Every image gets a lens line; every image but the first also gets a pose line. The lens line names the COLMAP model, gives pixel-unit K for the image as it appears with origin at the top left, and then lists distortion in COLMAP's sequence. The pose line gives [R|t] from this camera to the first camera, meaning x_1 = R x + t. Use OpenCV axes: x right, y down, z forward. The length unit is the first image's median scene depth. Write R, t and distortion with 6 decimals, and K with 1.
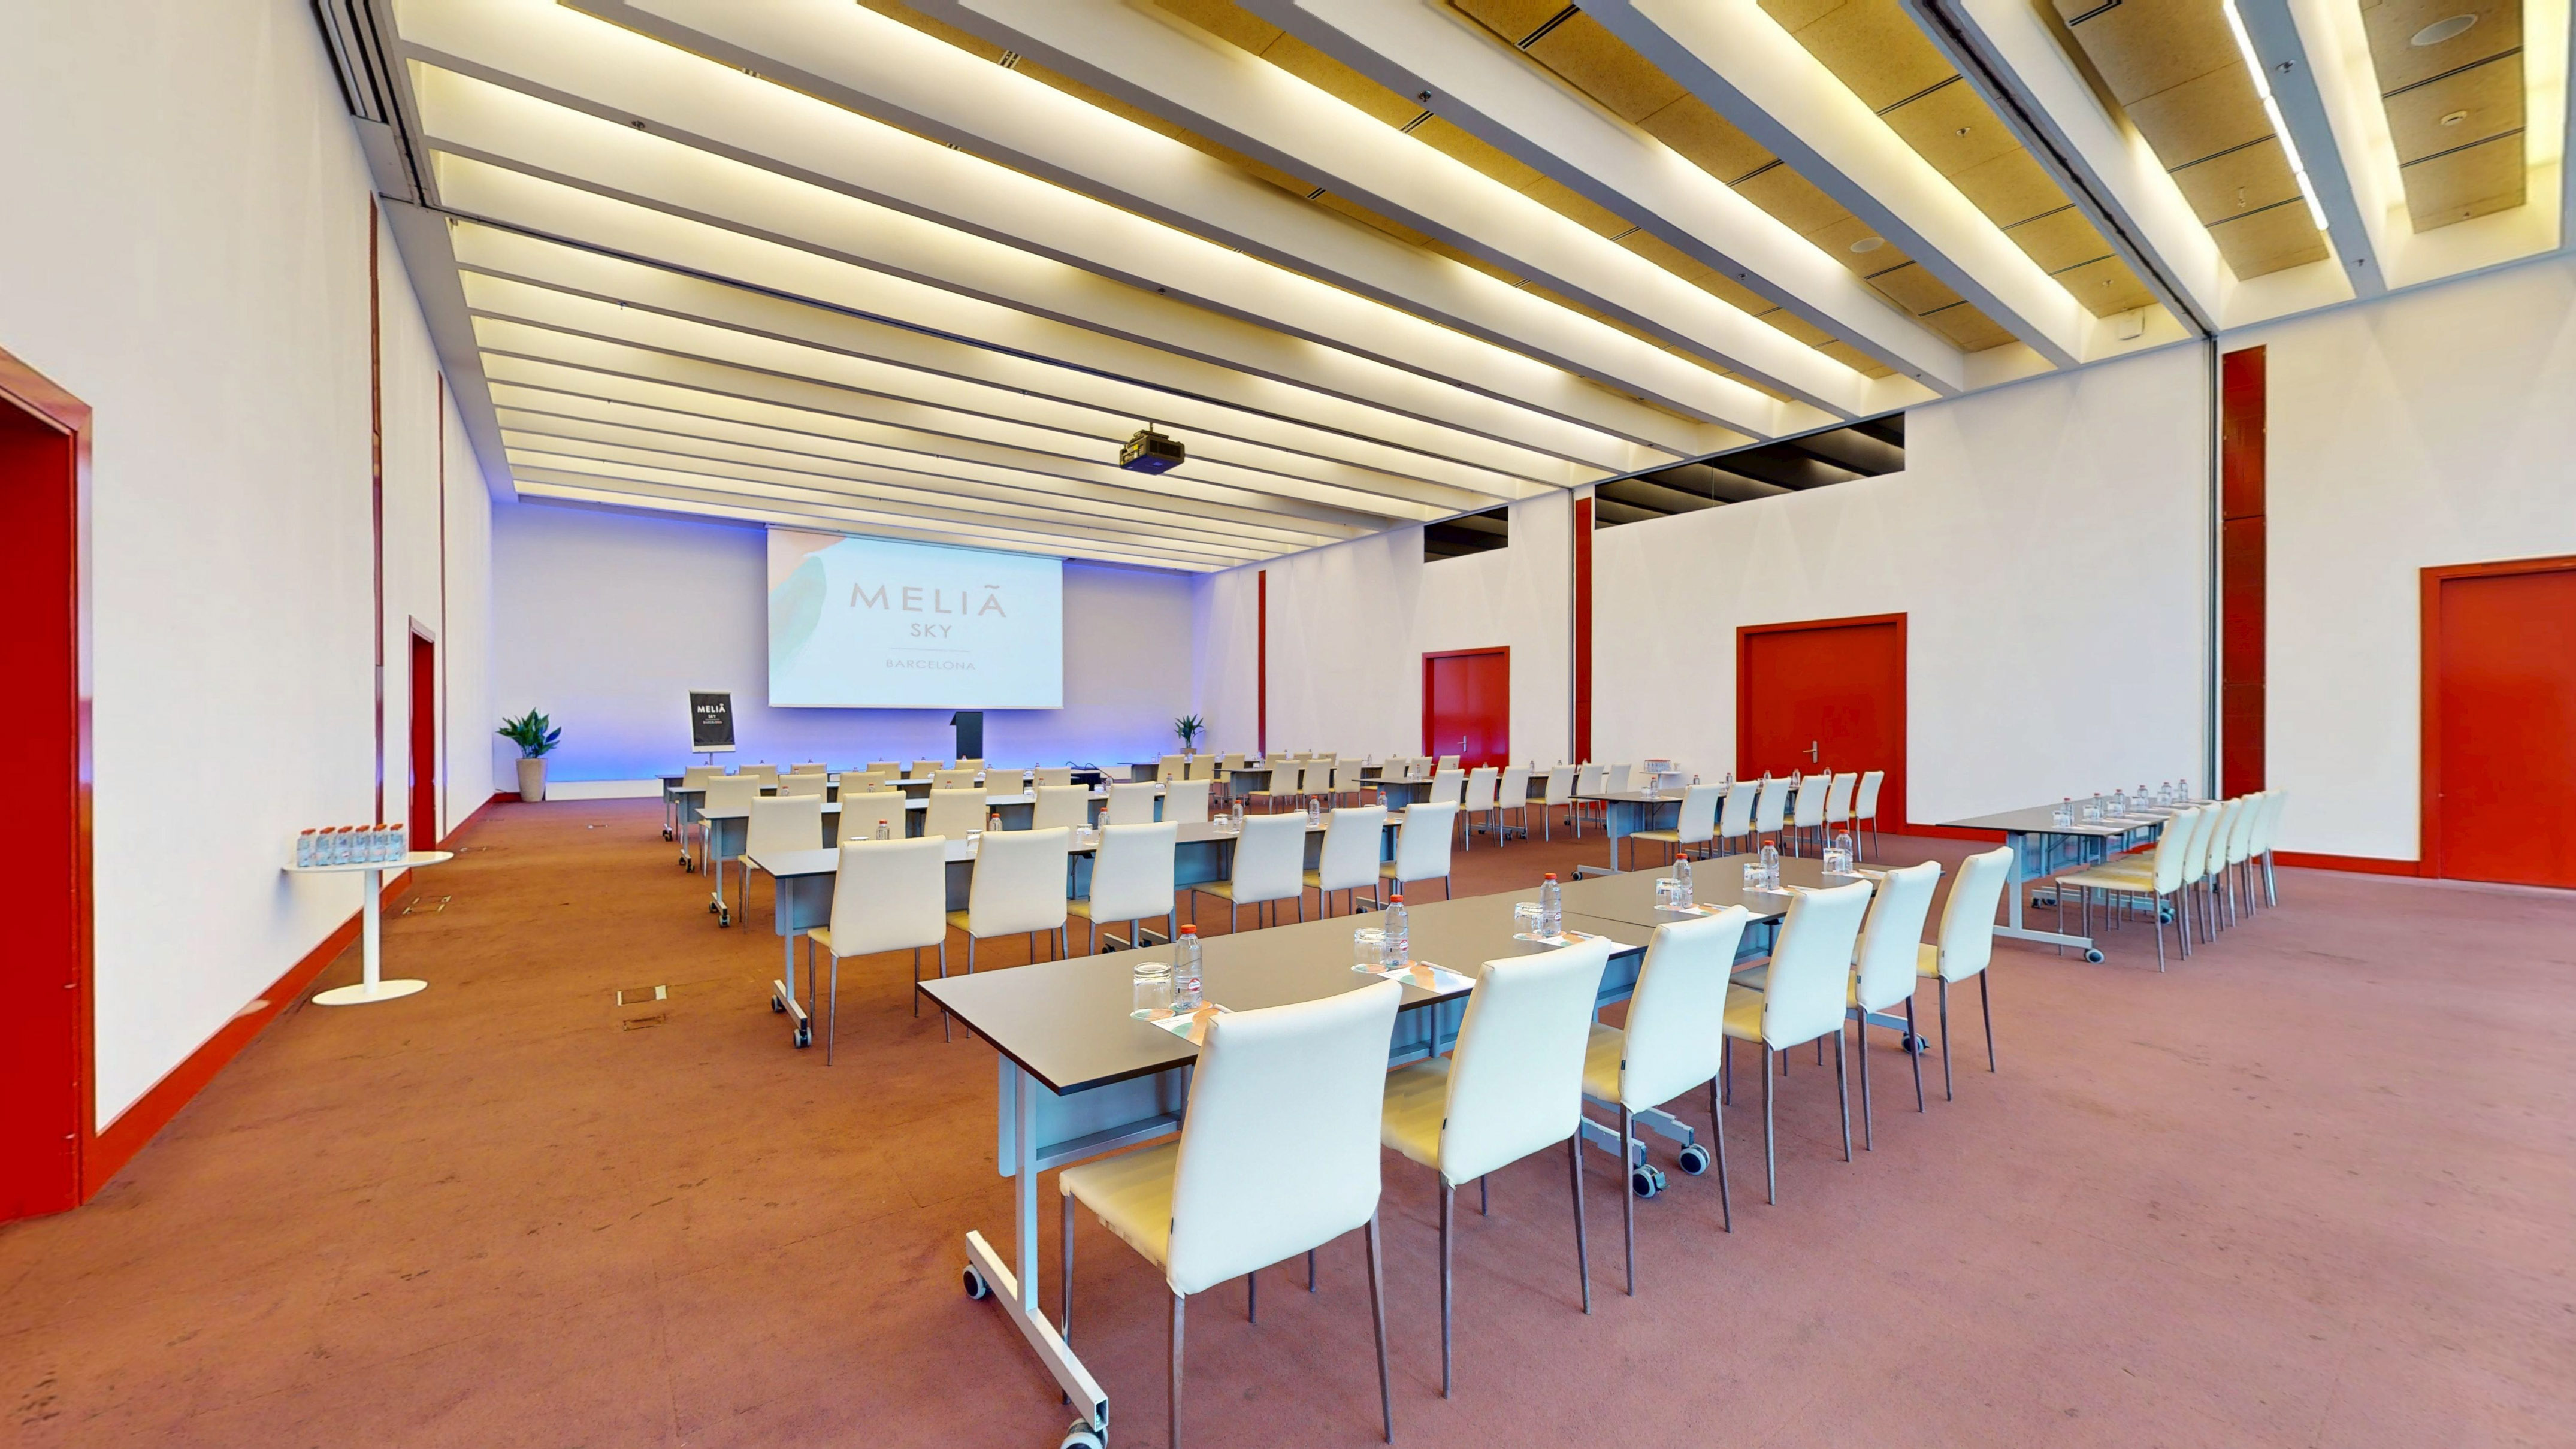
lens RADIAL K [[961.8, 0, 1302.3], [0, 961.8, 711.8], [0, 0, 1]] dist [-0.008864, 0.000069]
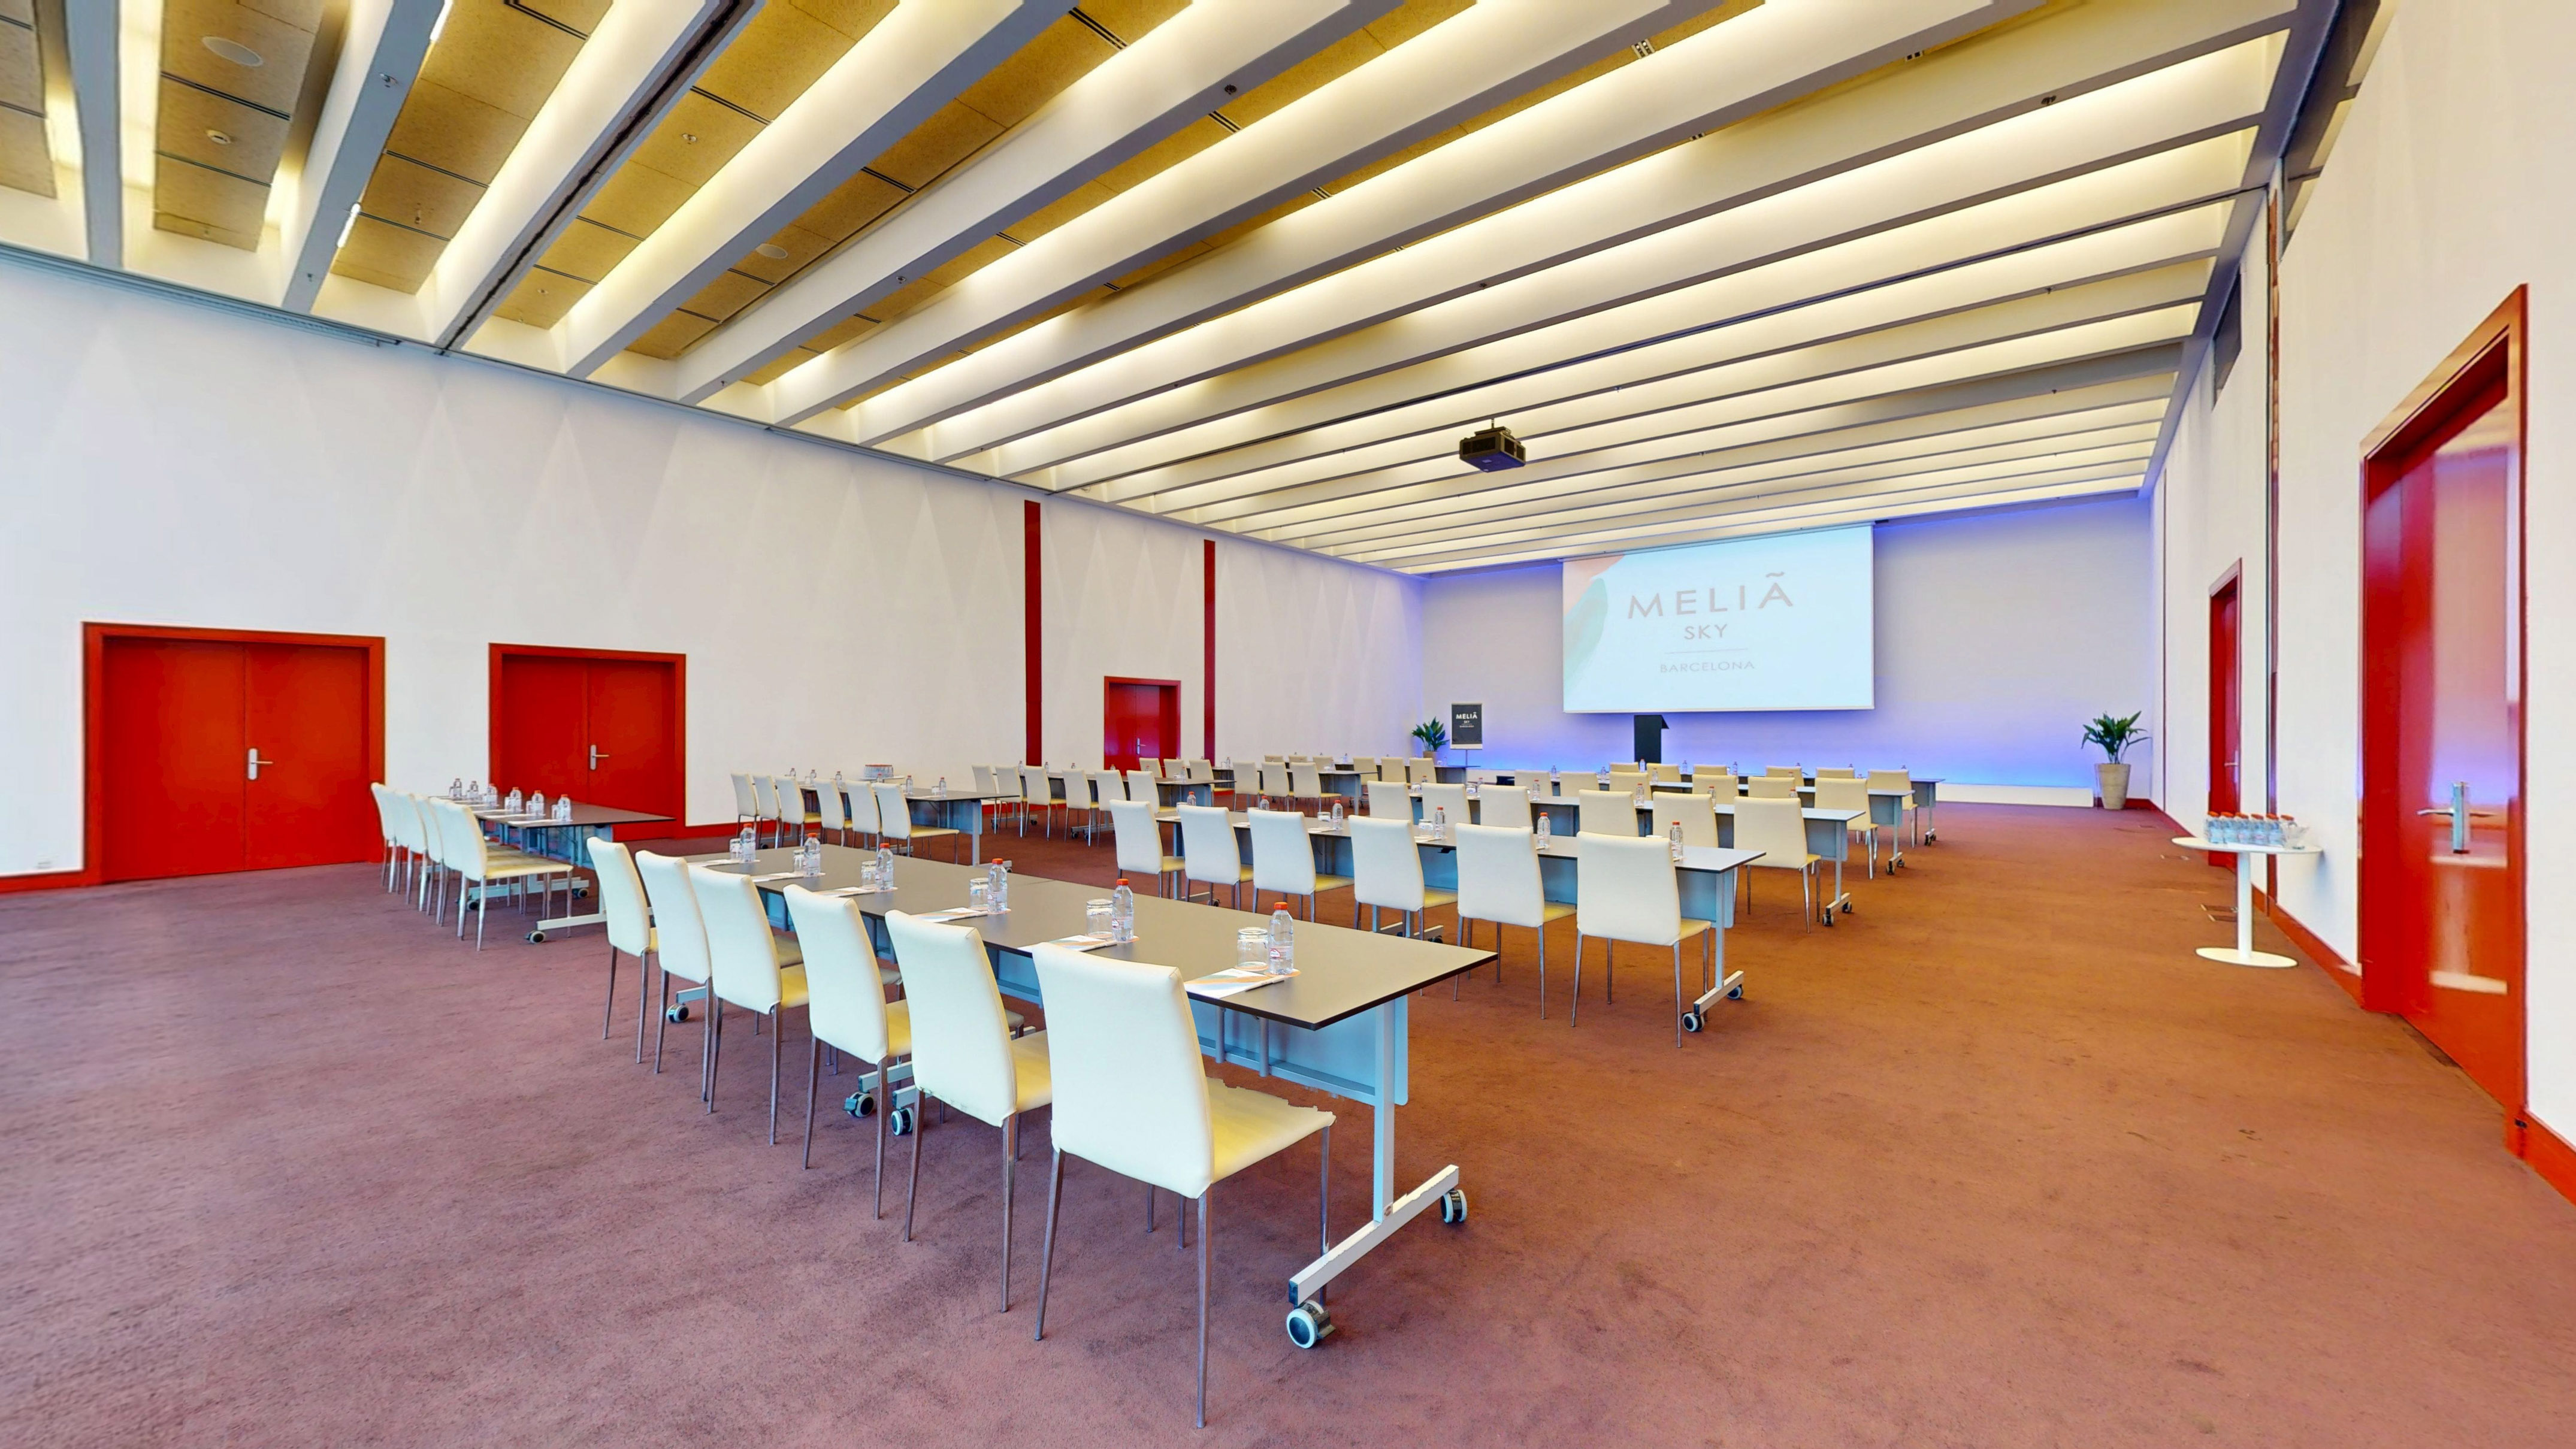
lens RADIAL K [[961.8, 0, 1277.7], [0, 961.8, 732.0], [0, 0, 1]] dist [-0.008864, 0.000069]
pose [[0.204962, 0.002249, -0.978767, 0.550745], [0.015907, 0.999858, 0.005628, 0.006086], [0.978641, -0.016723, 0.204897, 0.423396]]
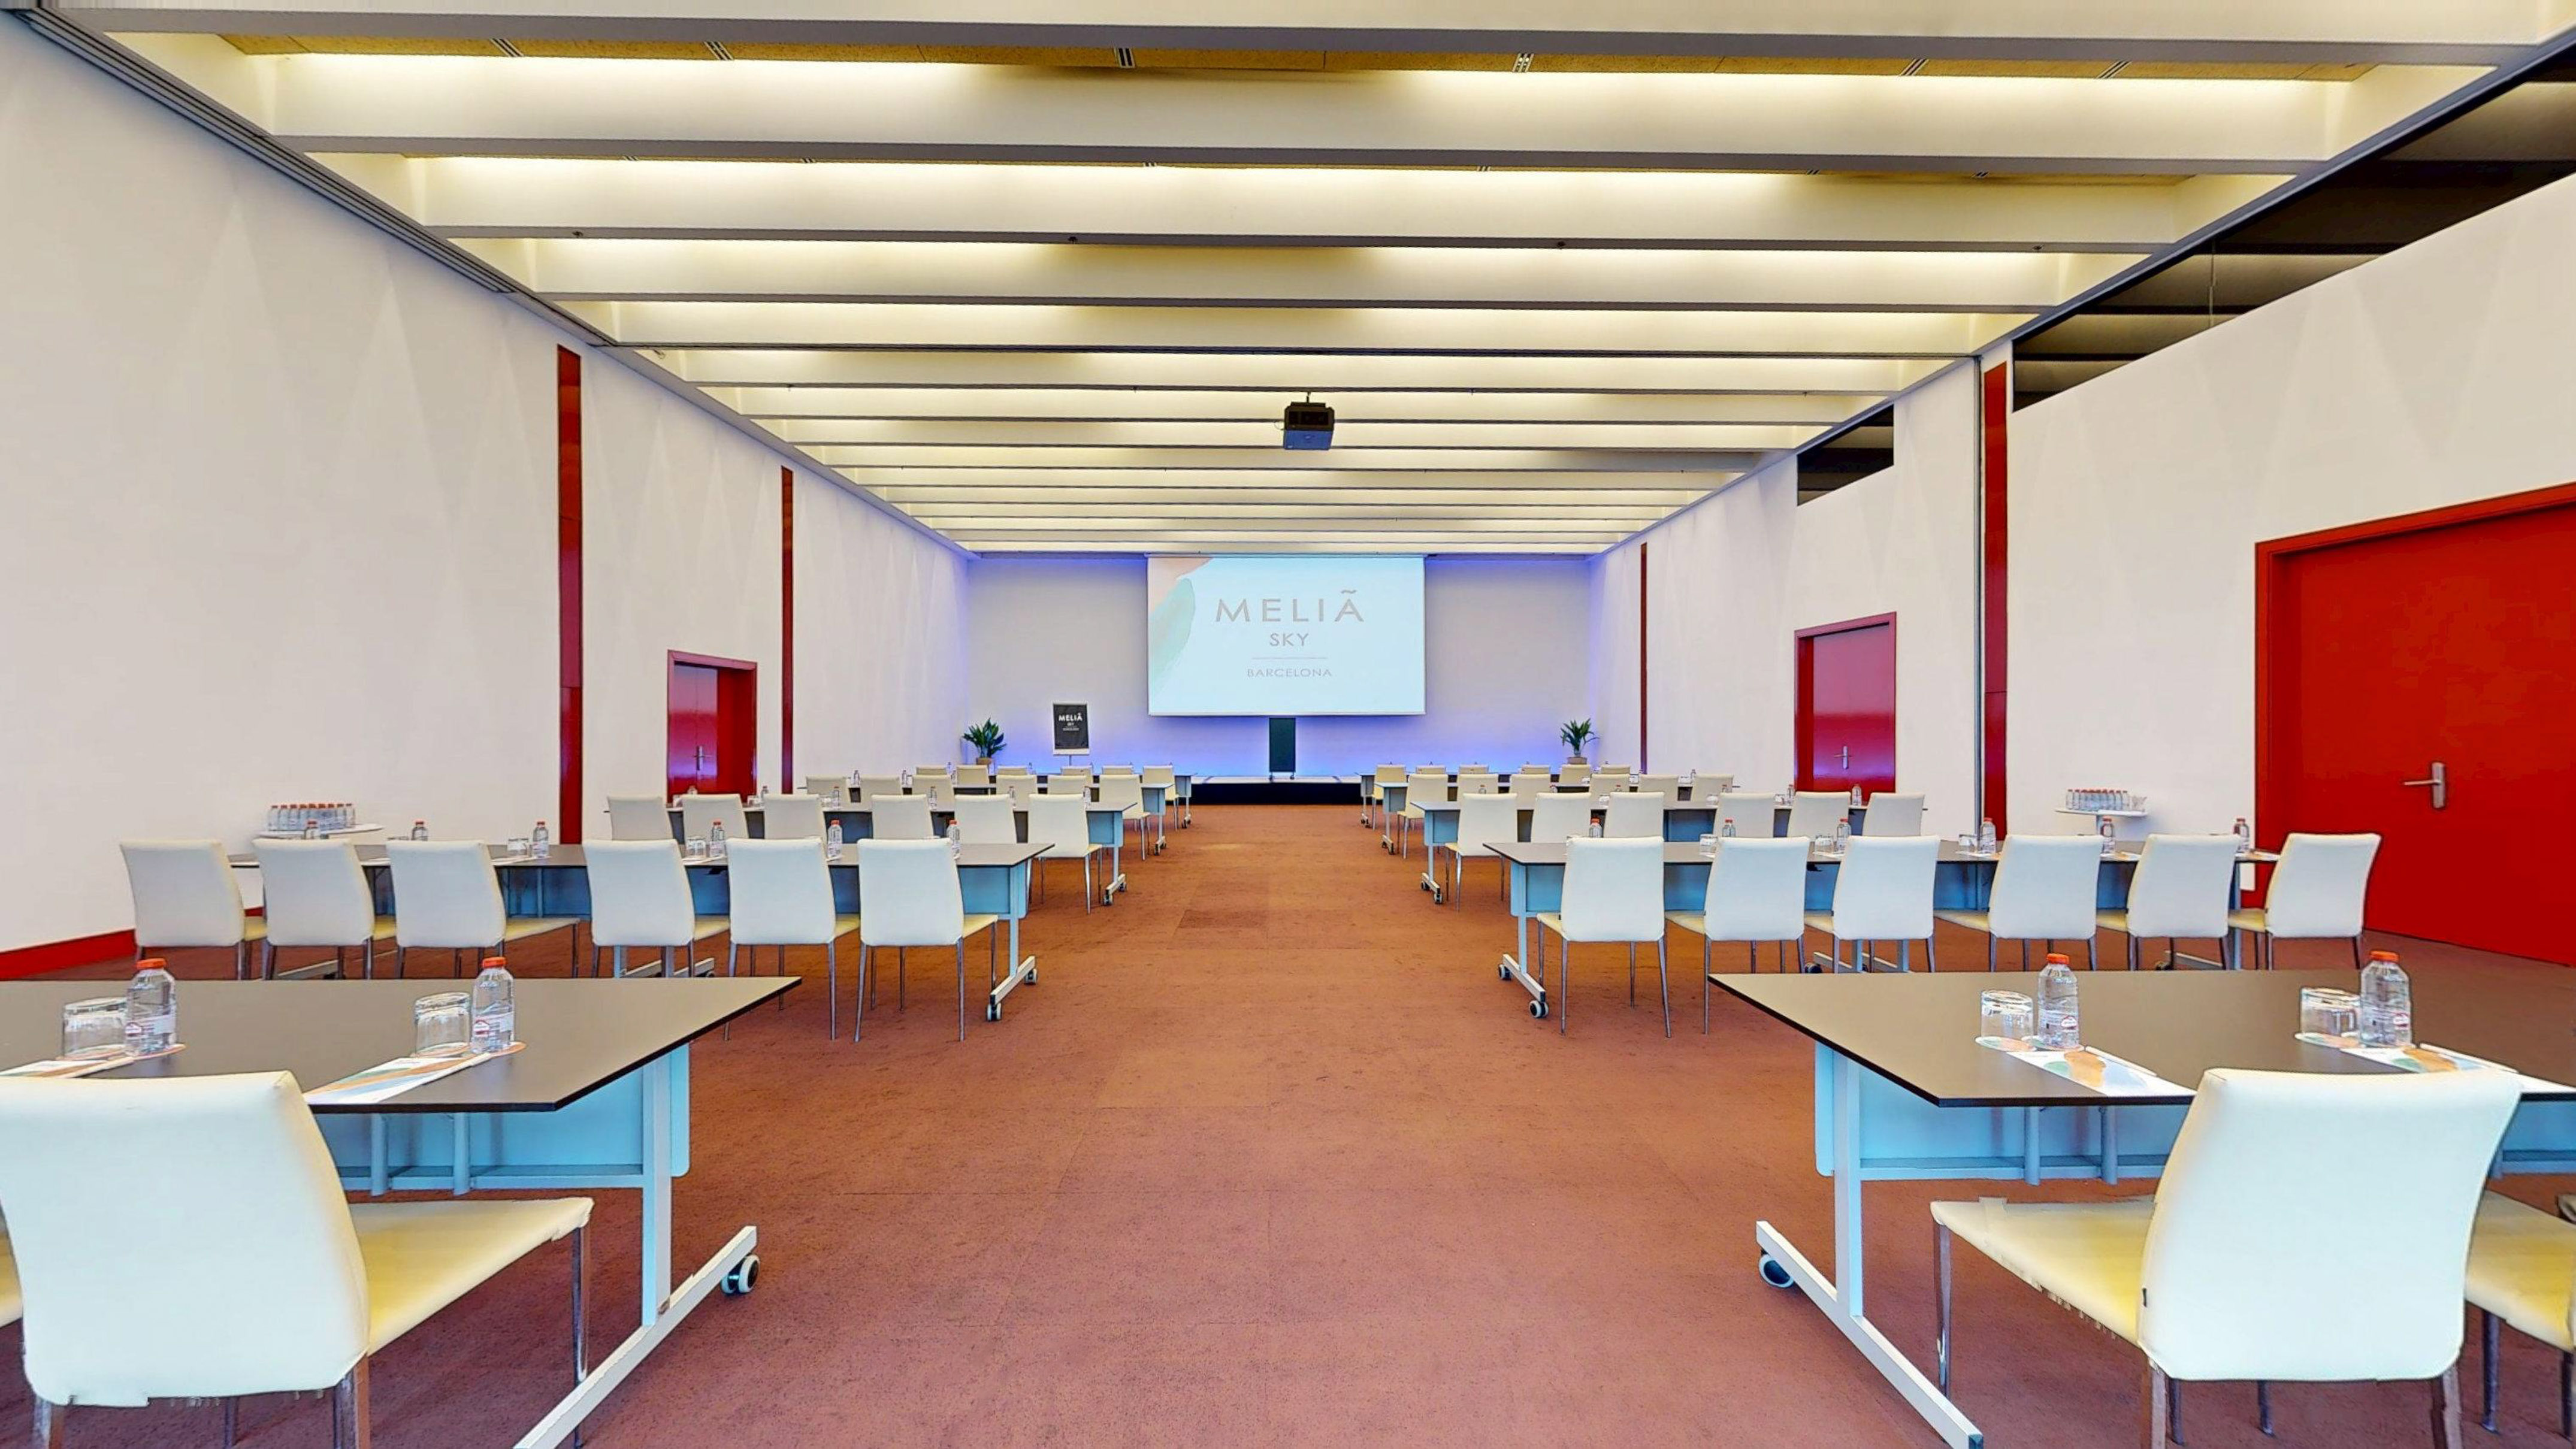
lens RADIAL K [[955.0, 0, 1293.3], [0, 955.0, 738.7], [0, 0, 1]] dist [-0.009405, -0.000276]
pose [[0.800080, 0.003258, -0.599884, 0.267130], [0.010704, 0.999749, 0.019705, 0.002422], [0.599798, -0.022187, 0.799844, 0.204073]]
